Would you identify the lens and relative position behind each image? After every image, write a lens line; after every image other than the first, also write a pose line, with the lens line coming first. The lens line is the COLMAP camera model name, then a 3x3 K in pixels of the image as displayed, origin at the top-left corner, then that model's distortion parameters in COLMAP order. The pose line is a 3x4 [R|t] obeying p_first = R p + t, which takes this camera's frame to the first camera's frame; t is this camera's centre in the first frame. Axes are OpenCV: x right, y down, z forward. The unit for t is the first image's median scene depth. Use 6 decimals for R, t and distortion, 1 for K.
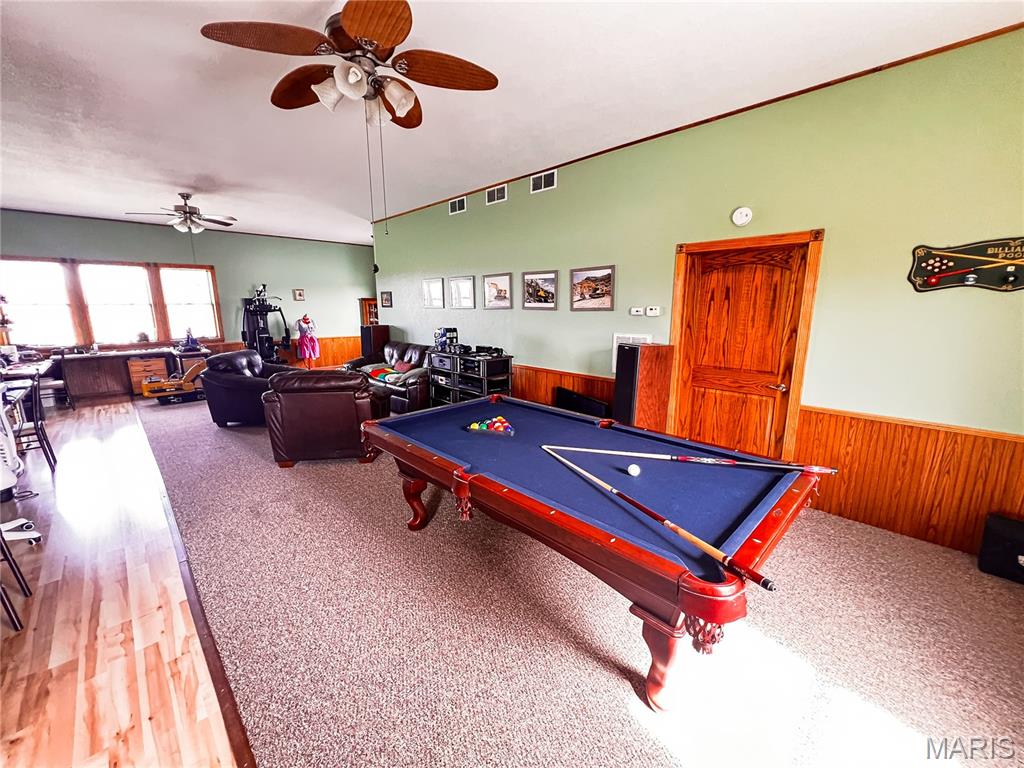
lens RADIAL K [[408.2, 0, 493.7], [0, 408.2, 362.9], [0, 0, 1]] dist [0.067425, 0.000085]
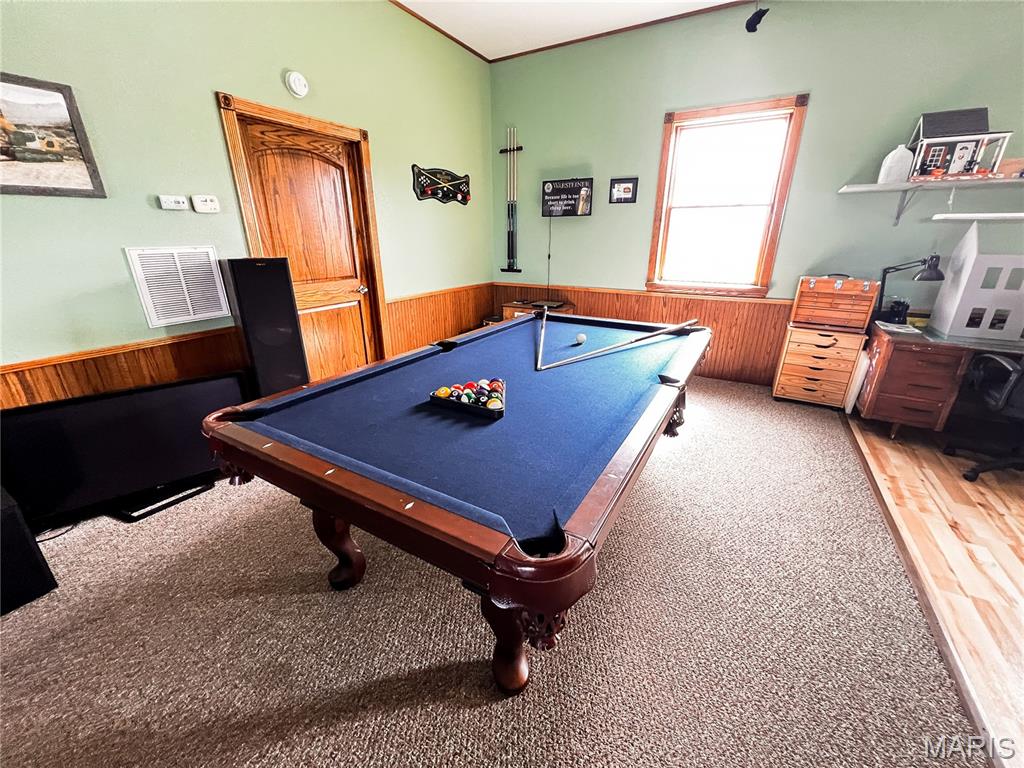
lens RADIAL K [[408.2, 0, 512.0], [0, 408.2, 384.0], [0, 0, 1]] dist [0.001441, 0.000542]
pose [[-0.289840, -0.303210, 0.907776, -0.302041], [0.166675, 0.918004, 0.359844, -0.020333], [-0.942450, 0.255601, -0.215537, 0.643829]]
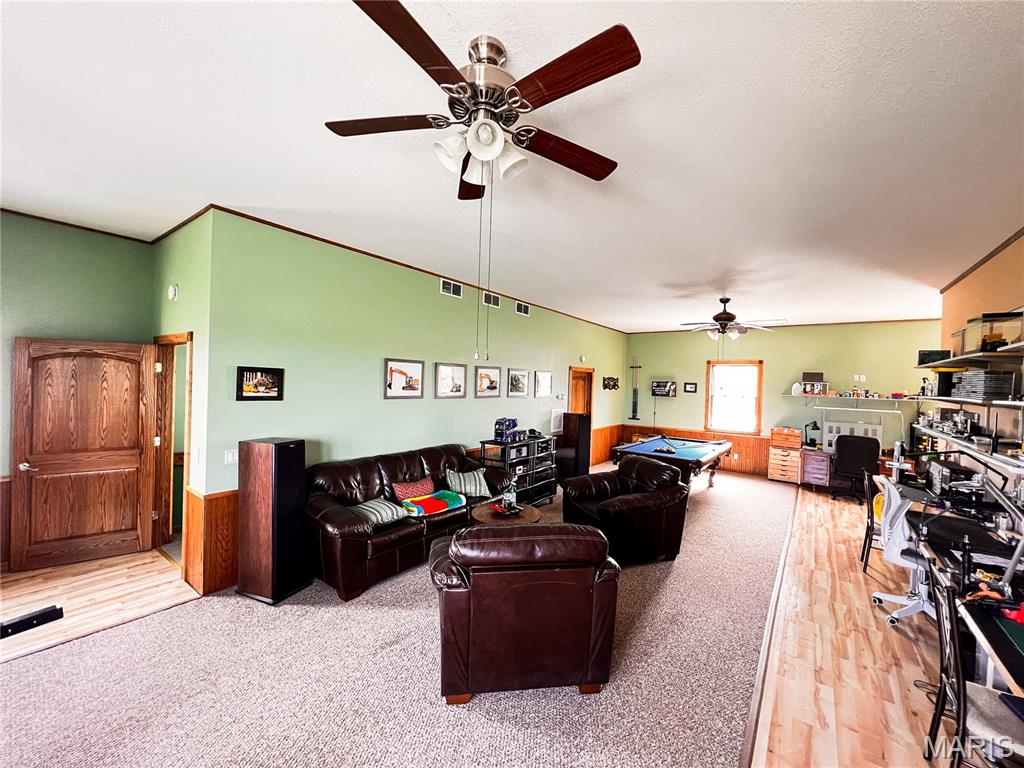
lens RADIAL K [[408.2, 0, 512.0], [0, 408.2, 384.0], [0, 0, 1]] dist [0.001441, 0.000542]
pose [[-0.178681, 0.013625, 0.983813, -1.242195], [0.137037, 0.990503, 0.011171, -0.200981], [-0.974317, 0.136815, -0.178851, 1.316213]]
